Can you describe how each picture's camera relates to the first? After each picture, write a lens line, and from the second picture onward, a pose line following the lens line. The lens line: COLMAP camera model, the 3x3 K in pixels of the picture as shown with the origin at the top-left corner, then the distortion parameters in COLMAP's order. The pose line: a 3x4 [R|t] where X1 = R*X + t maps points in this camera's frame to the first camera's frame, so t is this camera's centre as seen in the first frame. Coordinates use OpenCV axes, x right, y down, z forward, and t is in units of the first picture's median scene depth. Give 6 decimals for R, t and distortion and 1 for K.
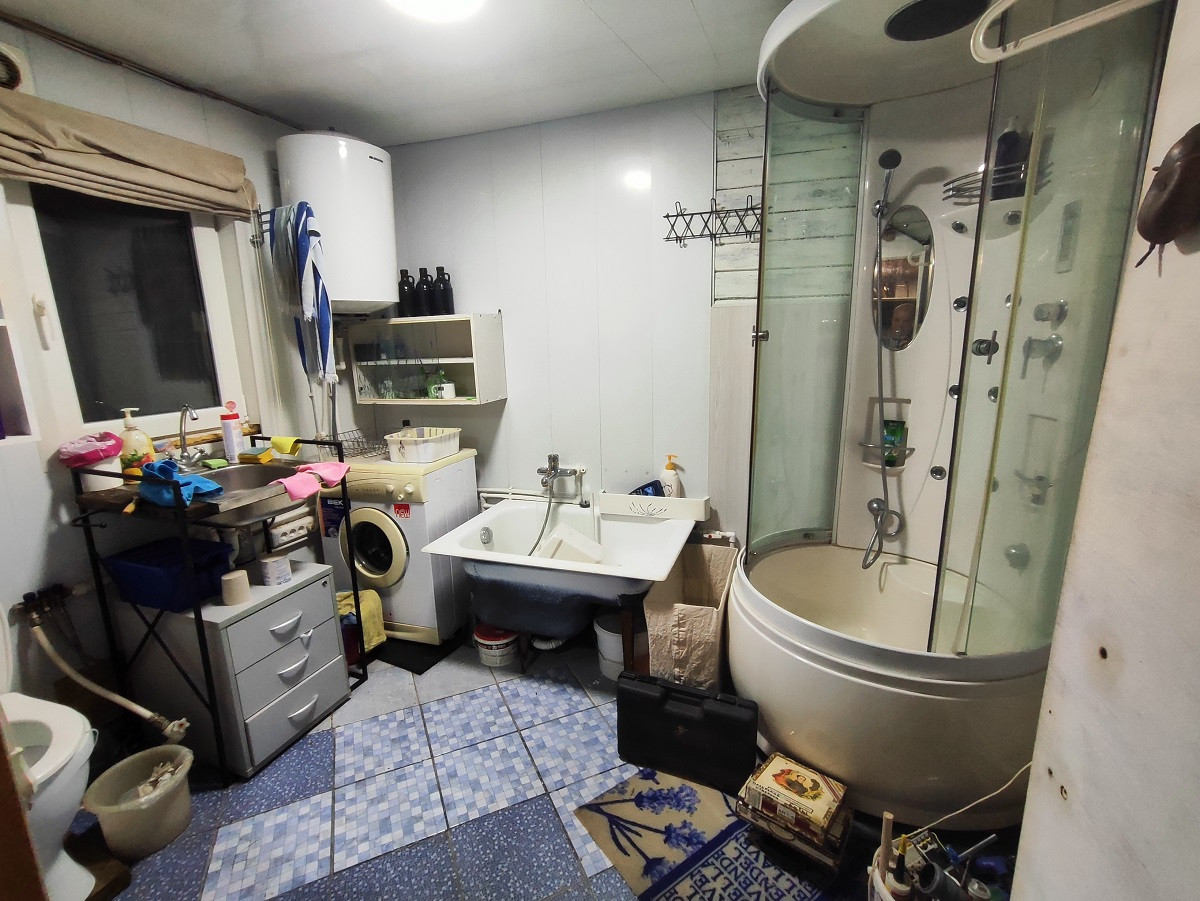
lens RADIAL K [[533.1, 0, 598.2], [0, 533.1, 440.2], [0, 0, 1]] dist [-0.005050, -0.000186]
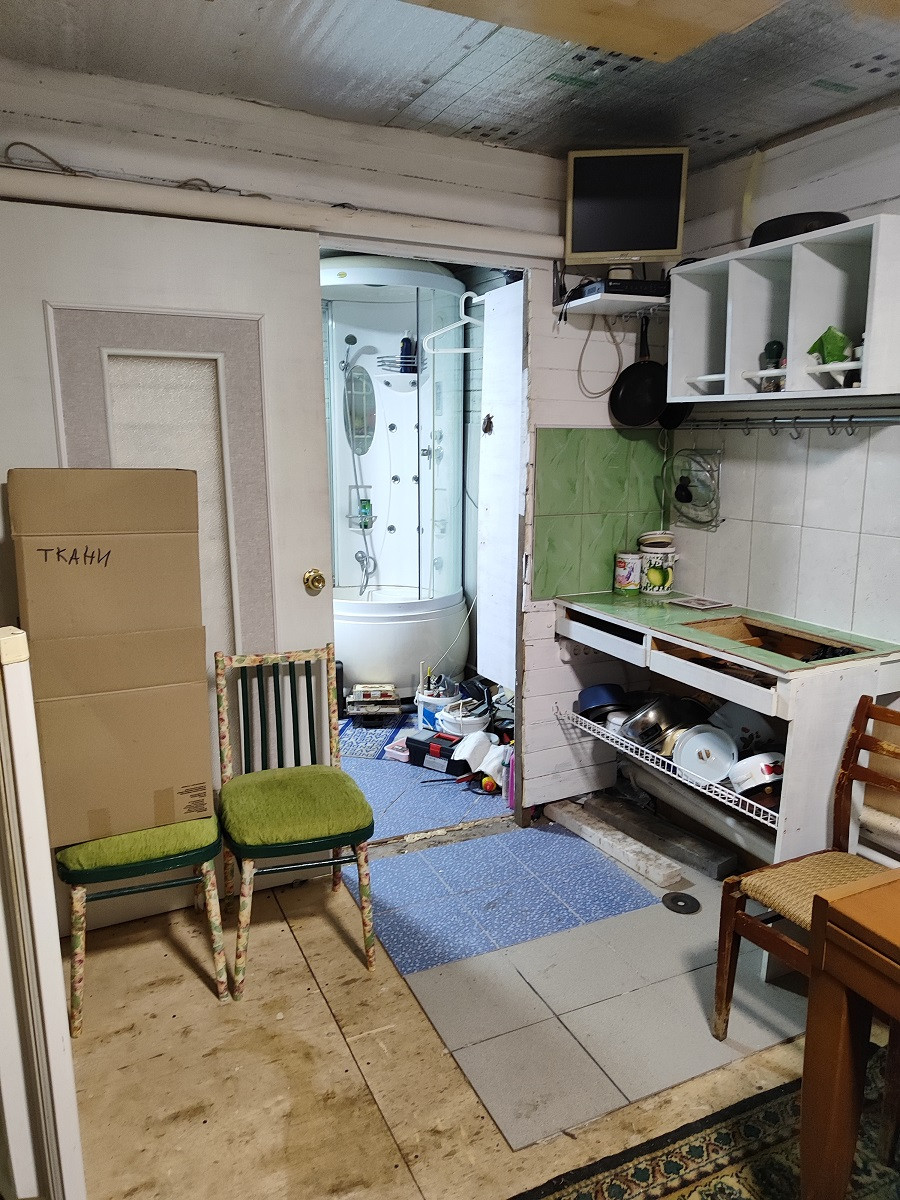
lens RADIAL K [[818.9, 0, 446.0], [0, 818.9, 600.9], [0, 0, 1]] dist [0.008801, 0.001178]
pose [[0.697530, -0.123533, 0.705827, -1.086537], [0.122525, 0.991083, 0.052373, 0.172897], [-0.706003, 0.049950, 0.706445, -0.925172]]
